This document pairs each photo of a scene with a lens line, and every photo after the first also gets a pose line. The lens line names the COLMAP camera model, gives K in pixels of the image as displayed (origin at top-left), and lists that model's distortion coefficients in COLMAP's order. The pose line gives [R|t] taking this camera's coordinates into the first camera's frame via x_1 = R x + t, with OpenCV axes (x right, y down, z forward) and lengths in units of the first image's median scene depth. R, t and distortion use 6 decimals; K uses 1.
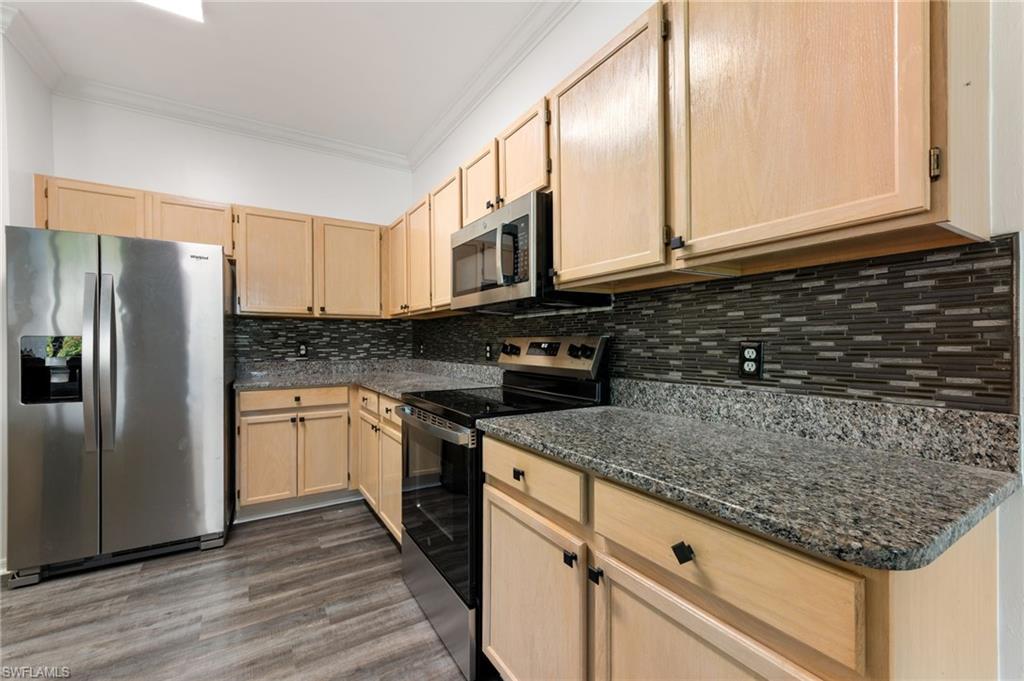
lens RADIAL K [[419.6, 0, 512.0], [0, 419.6, 340.5], [0, 0, 1]] dist [-0.002917, -0.000219]
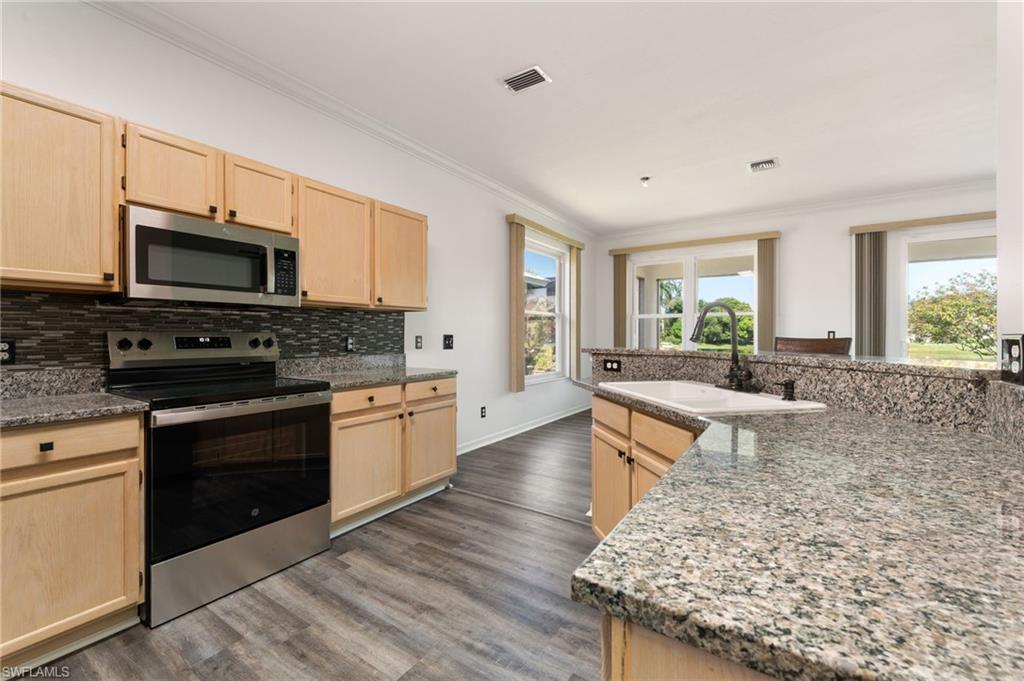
lens RADIAL K [[419.6, 0, 512.0], [0, 419.6, 340.5], [0, 0, 1]] dist [-0.002917, -0.000219]
pose [[-0.402010, -0.005204, 0.915621, -1.708912], [-0.000933, 0.999986, 0.005273, 0.010488], [-0.915635, 0.001265, -0.402009, 0.925972]]
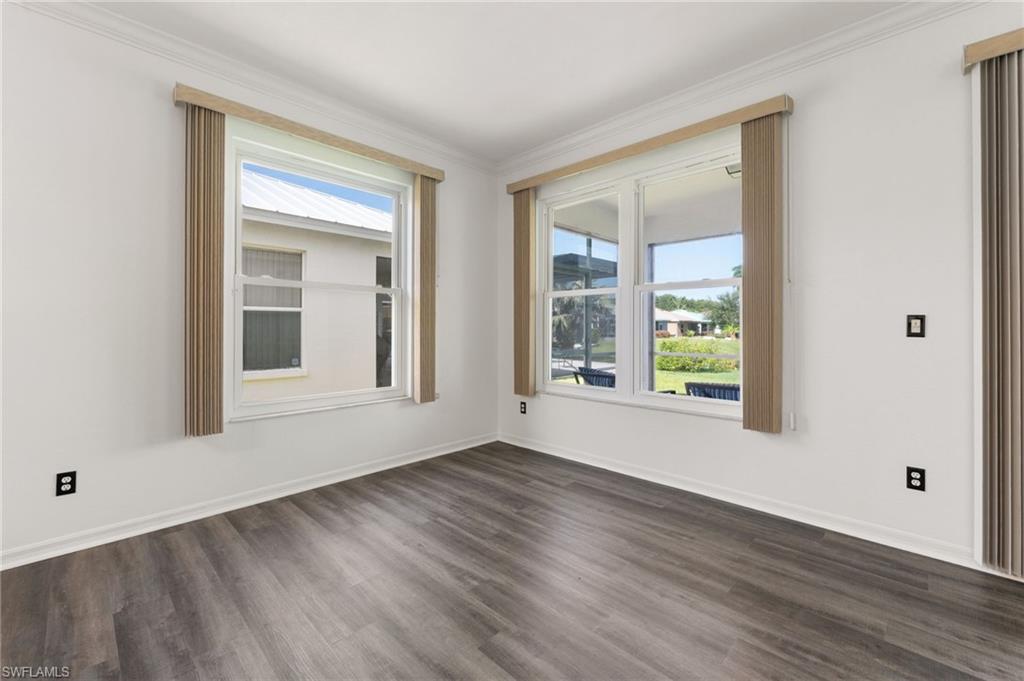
lens RADIAL K [[426.3, 0, 507.7], [0, 426.3, 327.3], [0, 0, 1]] dist [0.000391, 0.000189]
pose [[-0.226959, 0.006969, 0.973879, -0.721671], [-0.004869, 0.999954, -0.008290, 0.008839], [-0.973892, -0.006623, -0.226914, -1.154424]]
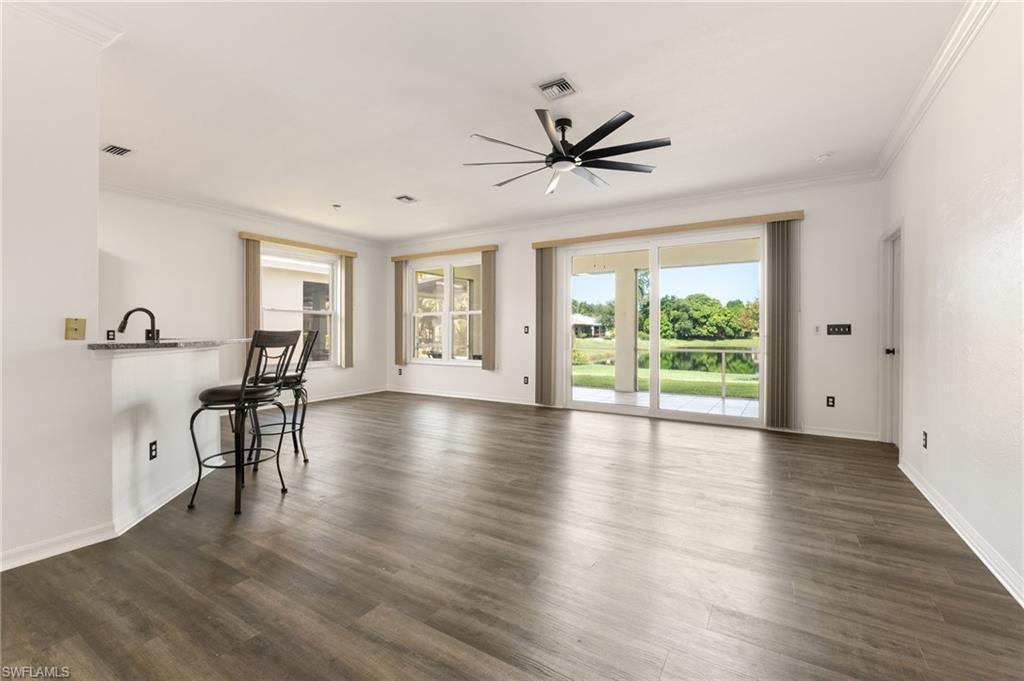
lens RADIAL K [[430.3, 0, 522.6], [0, 430.3, 332.5], [0, 0, 1]] dist [-0.001351, -0.000104]
pose [[-0.450844, 0.003205, 0.892597, -3.496965], [-0.000145, 0.999993, -0.003664, 0.027504], [-0.892603, -0.001781, -0.450841, -0.822605]]
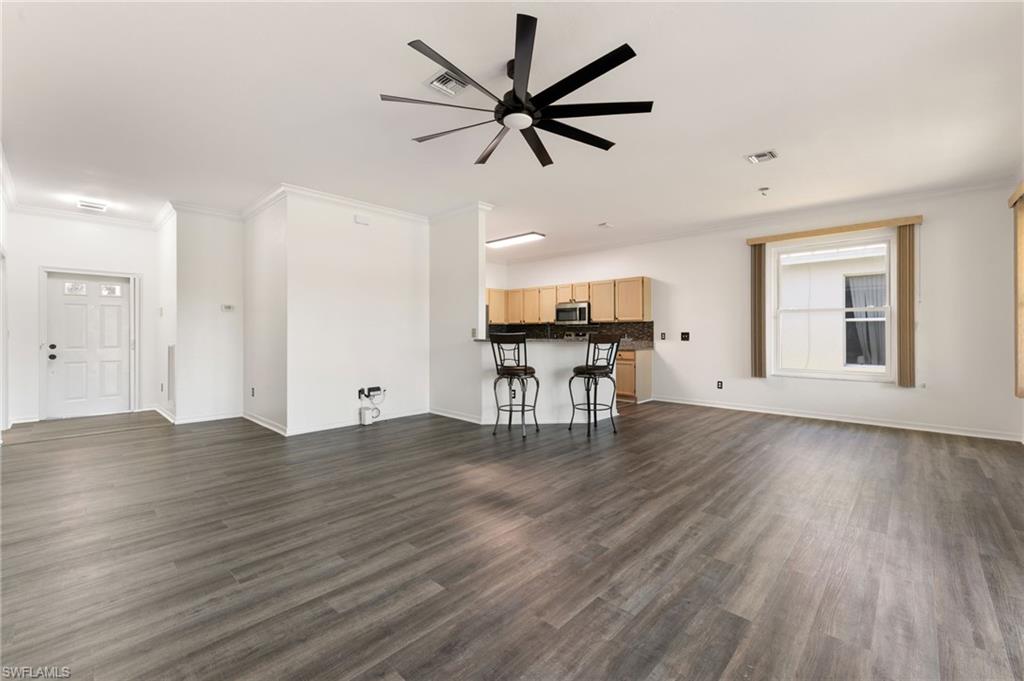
lens RADIAL K [[419.7, 0, 511.0], [0, 419.7, 333.7], [0, 0, 1]] dist [0.000107, 0.000118]
pose [[0.969933, 0.014785, 0.242922, -2.075748], [-0.013234, 0.999880, -0.008017, 0.068132], [-0.243011, 0.004561, 0.970013, -3.694123]]
